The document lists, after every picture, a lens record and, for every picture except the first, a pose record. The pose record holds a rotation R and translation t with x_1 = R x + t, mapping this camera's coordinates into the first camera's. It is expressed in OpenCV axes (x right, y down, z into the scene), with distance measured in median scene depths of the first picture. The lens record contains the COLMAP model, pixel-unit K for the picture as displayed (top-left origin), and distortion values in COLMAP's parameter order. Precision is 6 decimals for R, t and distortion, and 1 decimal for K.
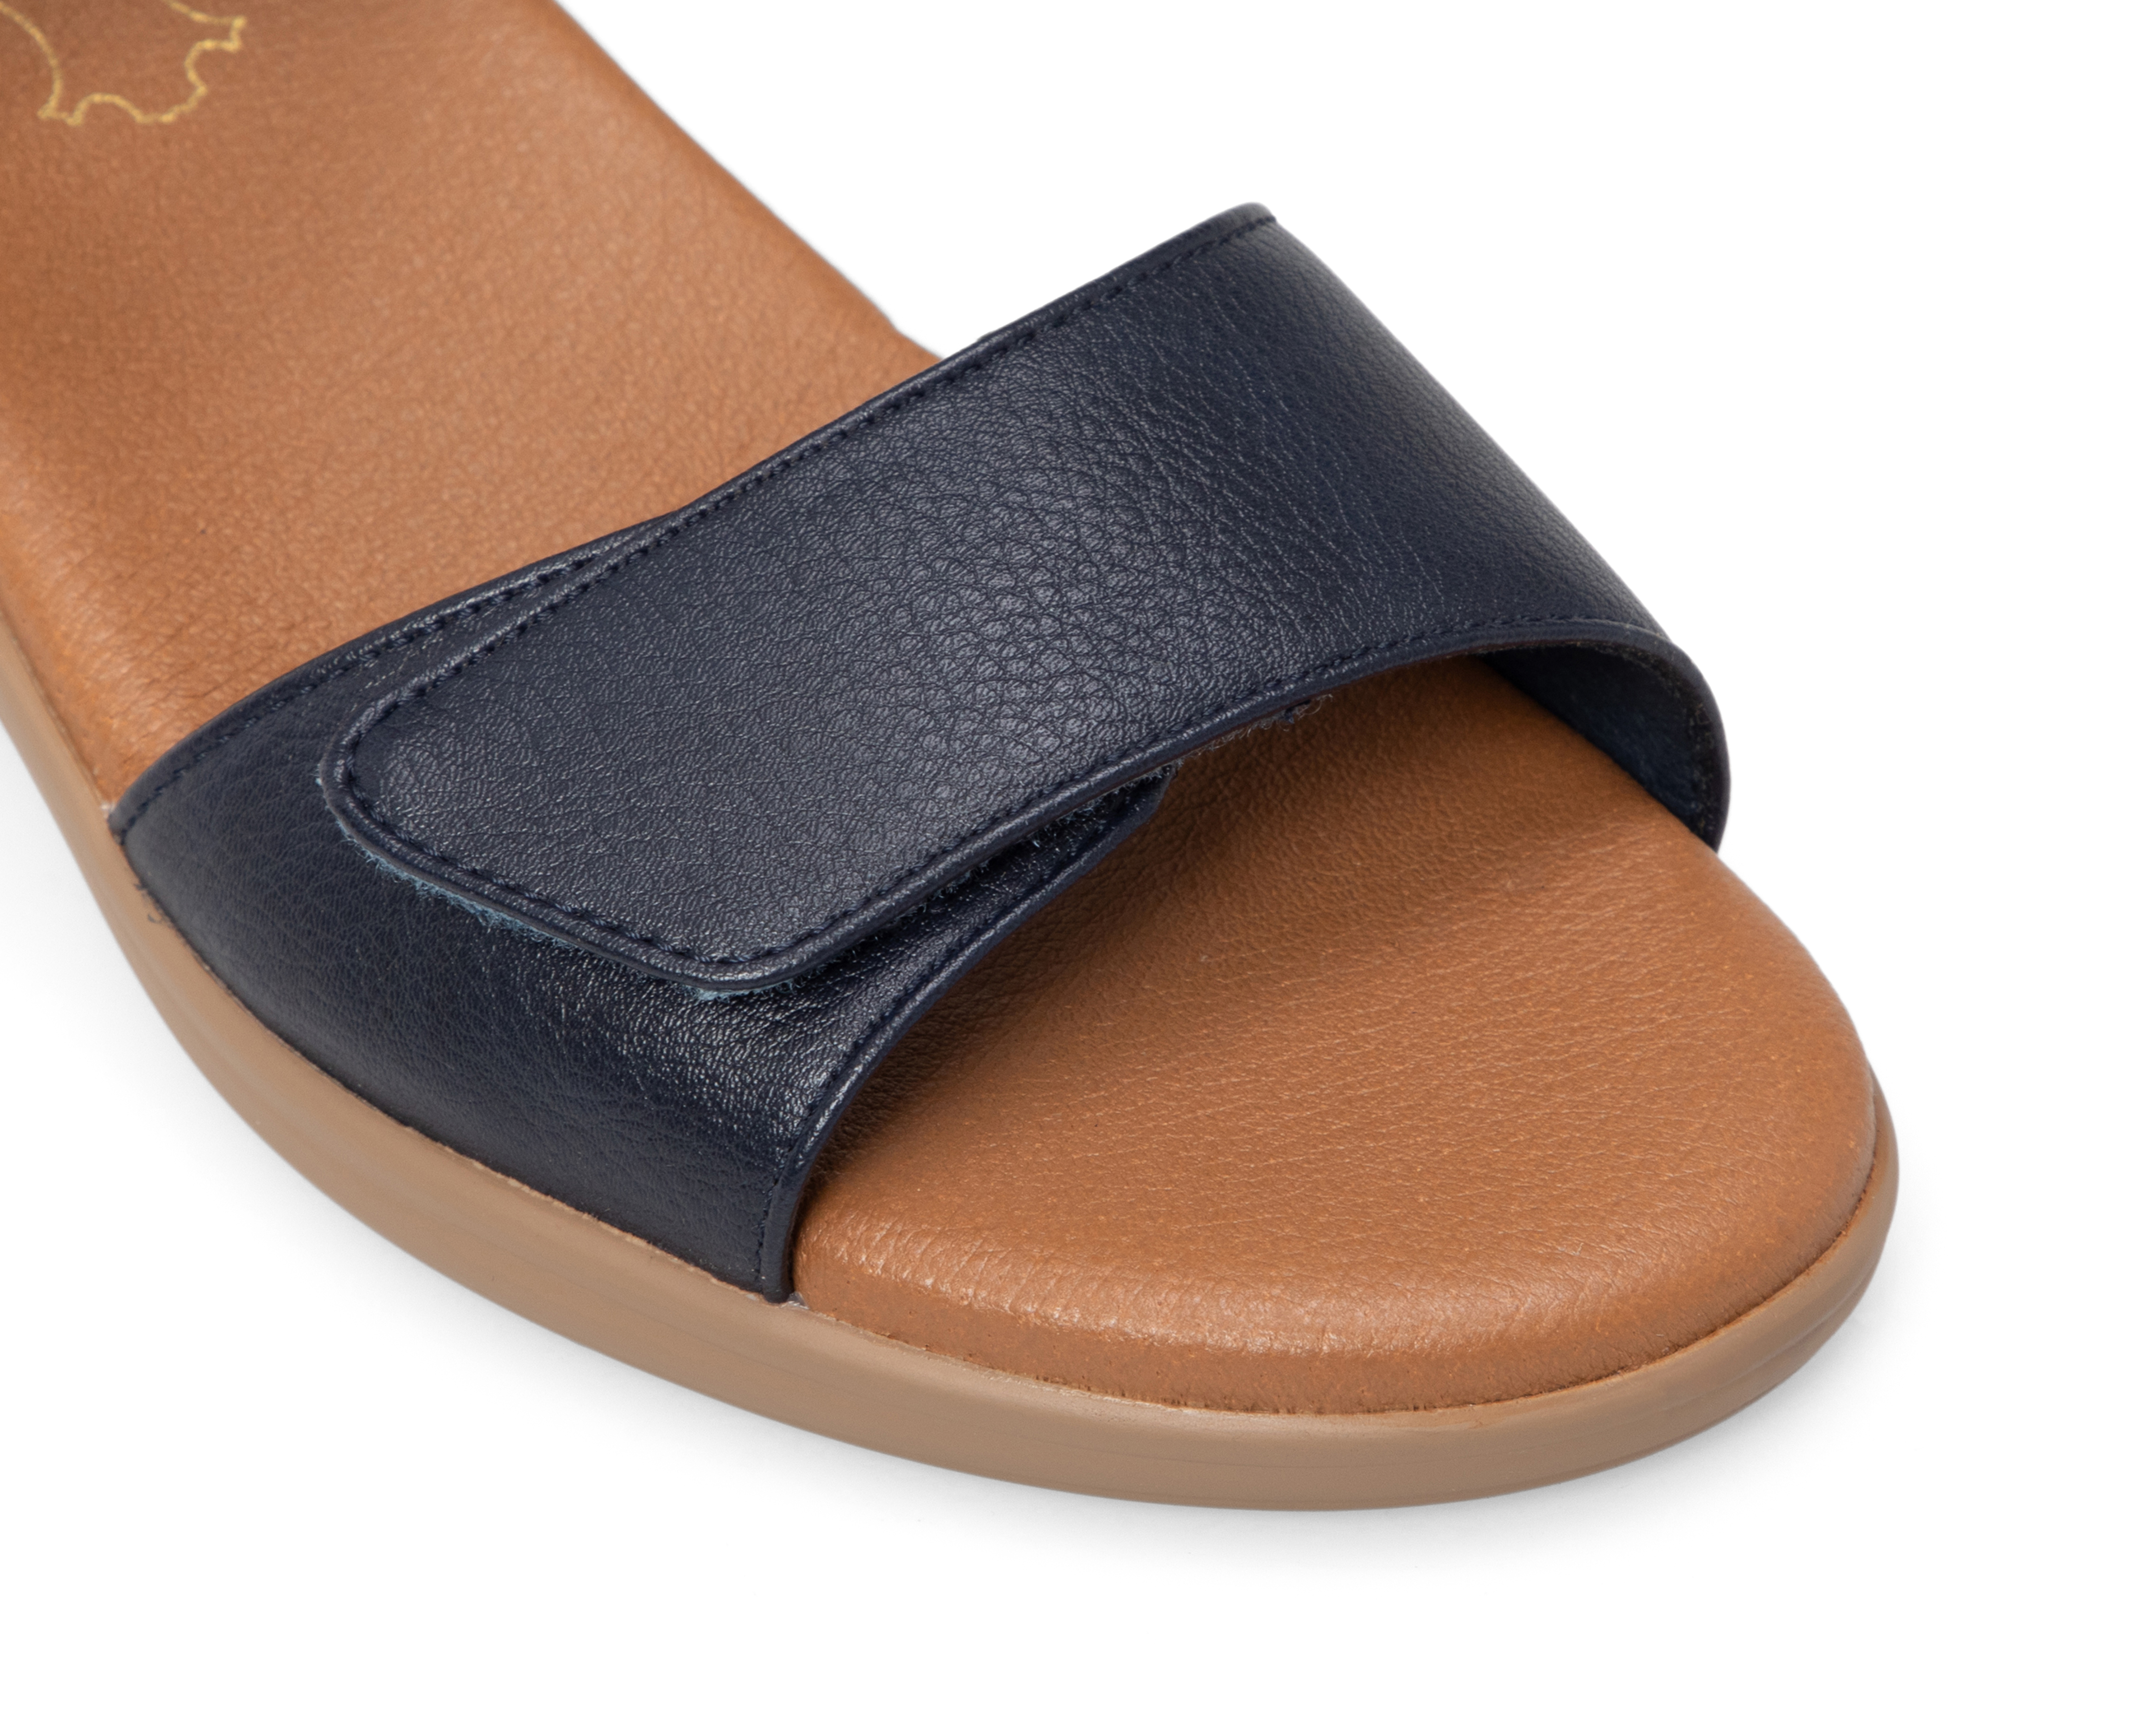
lens RADIAL K [[9466.4, 0, 1078.0], [0, 9466.4, 862.5], [0, 0, 1]] dist [0.235872, 0.546330]
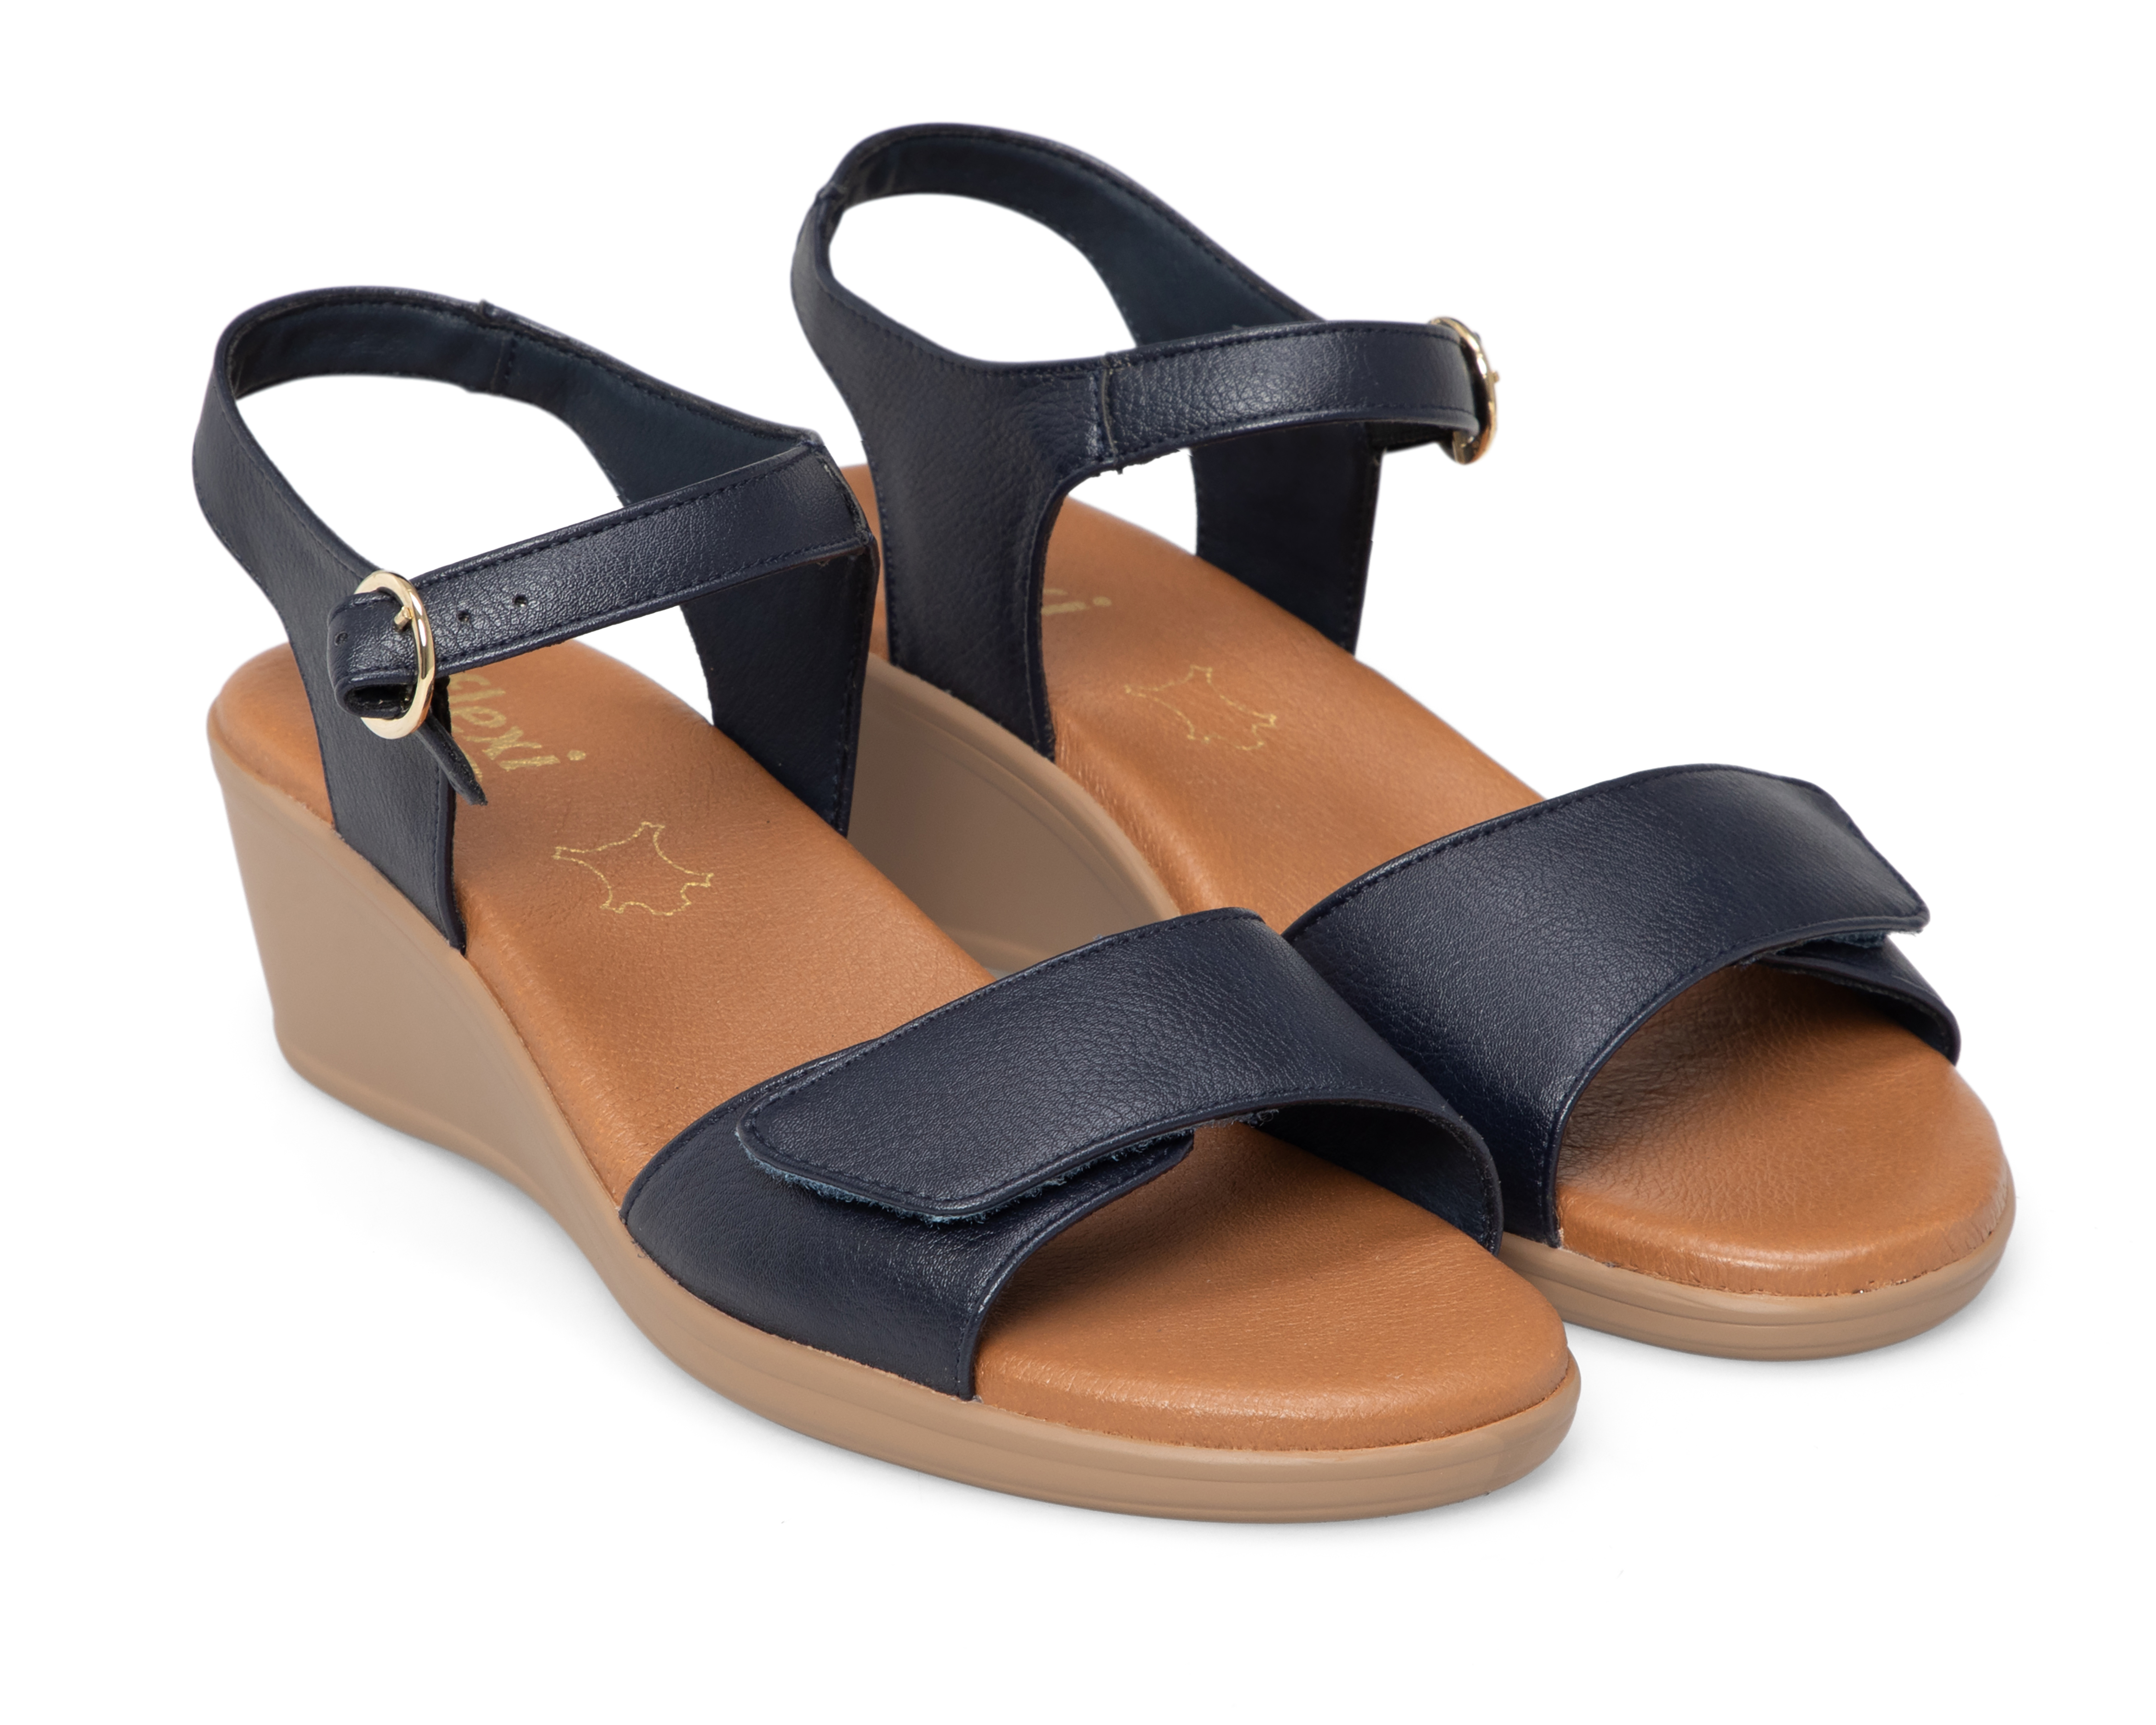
lens RADIAL K [[9466.4, 0, 1078.0], [0, 9466.4, 862.5], [0, 0, 1]] dist [0.235872, 0.546330]
pose [[0.998614, 0.030001, -0.043238, 0.066433], [-0.043276, 0.935637, -0.350301, 0.591289], [0.029946, 0.351687, 0.935639, -0.765317]]
